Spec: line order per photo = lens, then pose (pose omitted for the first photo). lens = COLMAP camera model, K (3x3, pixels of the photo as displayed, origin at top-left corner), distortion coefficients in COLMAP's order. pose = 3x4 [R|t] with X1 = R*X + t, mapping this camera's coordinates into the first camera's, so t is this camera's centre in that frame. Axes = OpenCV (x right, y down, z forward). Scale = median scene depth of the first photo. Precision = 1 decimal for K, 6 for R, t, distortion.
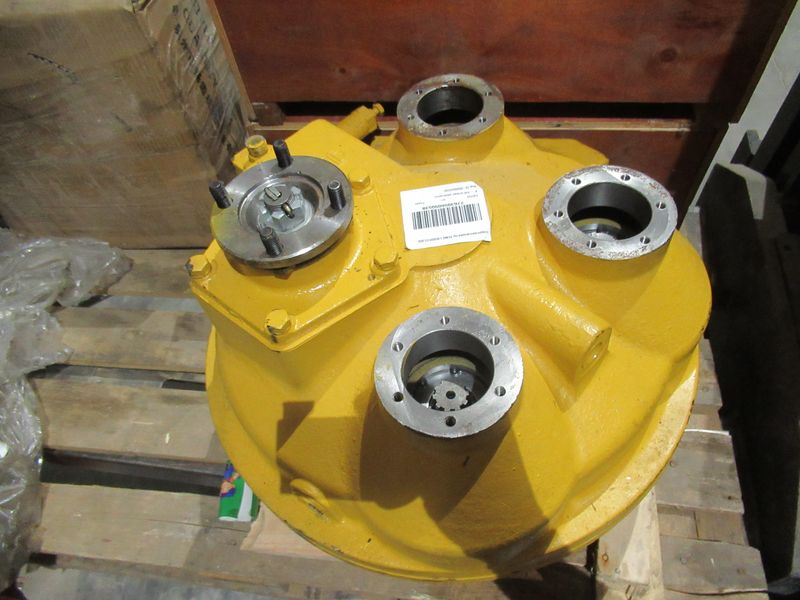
lens RADIAL K [[593.1, 0, 398.6], [0, 593.1, 298.8], [0, 0, 1]] dist [-0.004446, -0.005509]
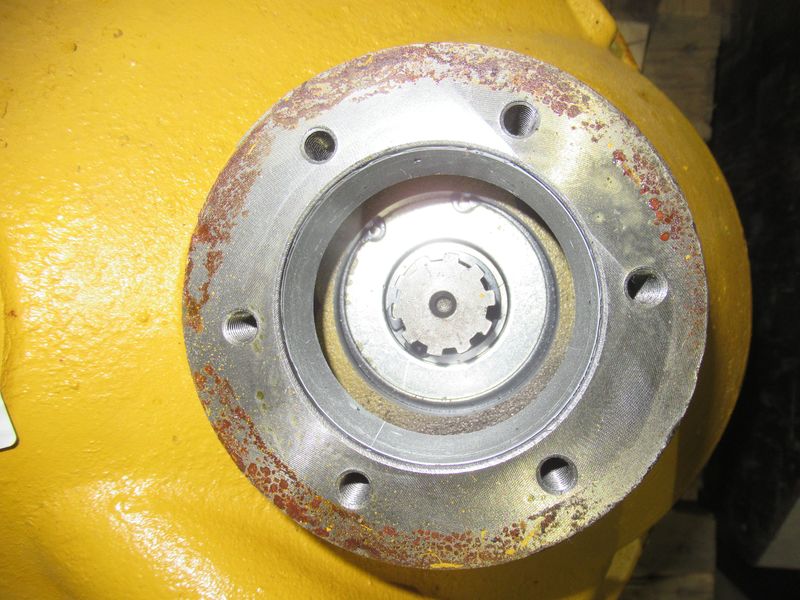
lens RADIAL K [[591.2, 0, 405.3], [0, 591.2, 301.7], [0, 0, 1]] dist [-0.002468, -0.006741]
pose [[0.994600, -0.100980, 0.023944, 0.234441], [0.069299, 0.817972, 0.571069, -0.202448], [-0.077252, -0.566326, 0.820553, 0.559153]]
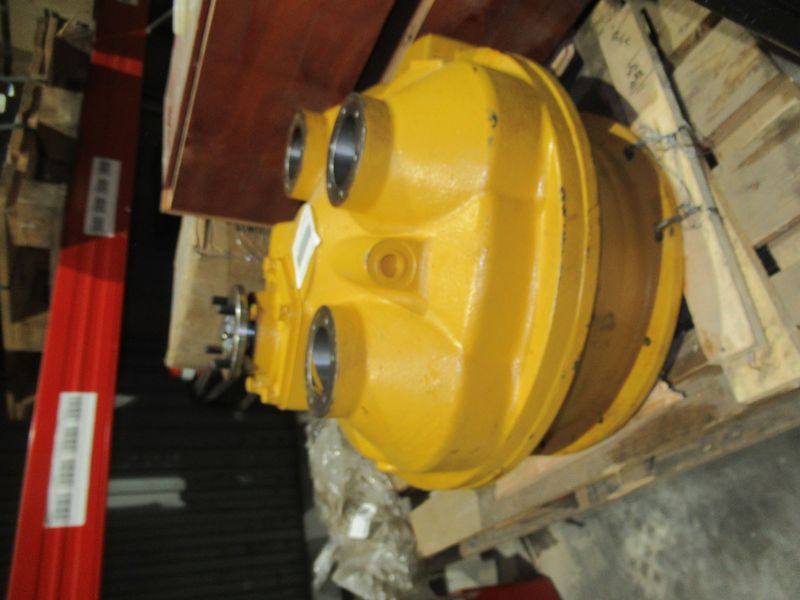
lens RADIAL K [[591.2, 0, 405.3], [0, 591.2, 301.7], [0, 0, 1]] dist [-0.002468, -0.006741]
pose [[0.488764, -0.617120, -0.616663, 0.649013], [0.660412, 0.723589, -0.200686, 0.248062], [0.570058, -0.309164, 0.761217, 0.088284]]
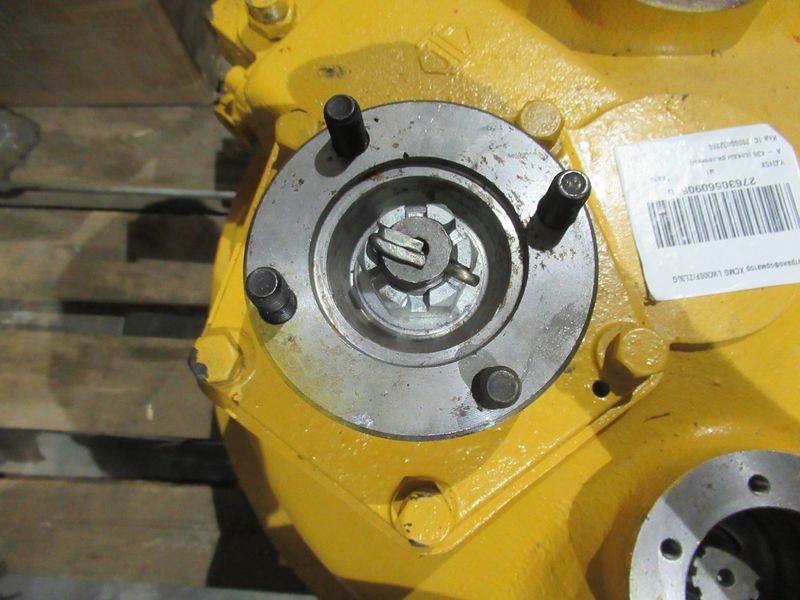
lens RADIAL K [[591.2, 0, 405.3], [0, 591.2, 301.7], [0, 0, 1]] dist [-0.002468, -0.006741]
pose [[0.994742, -0.043582, 0.092675, -0.161065], [0.005580, 0.926652, 0.375878, -0.184562], [-0.102259, -0.373384, 0.922023, 0.402926]]
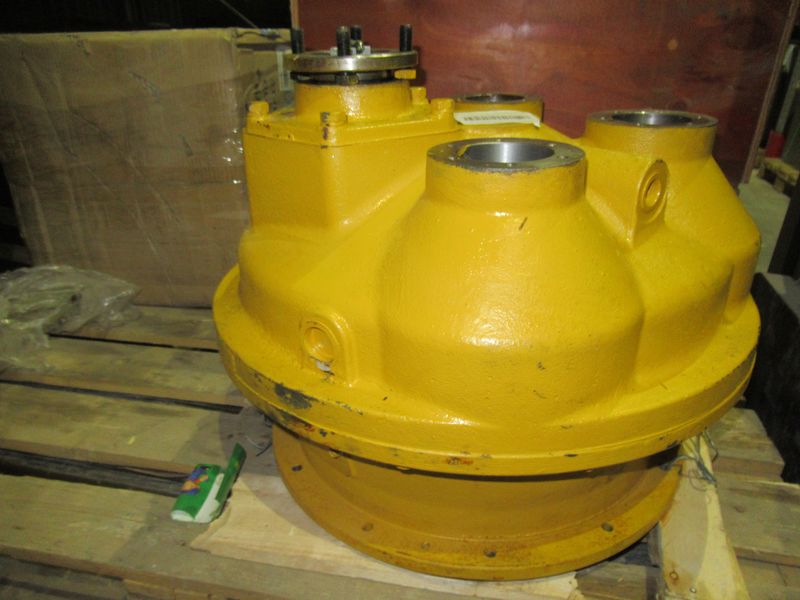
lens RADIAL K [[593.1, 0, 398.6], [0, 593.1, 298.8], [0, 0, 1]] dist [-0.004446, -0.005509]
pose [[0.992824, 0.118435, -0.016562, -0.026044], [-0.111690, 0.868828, -0.482353, 0.487782], [-0.042738, 0.480741, 0.875821, 0.169572]]
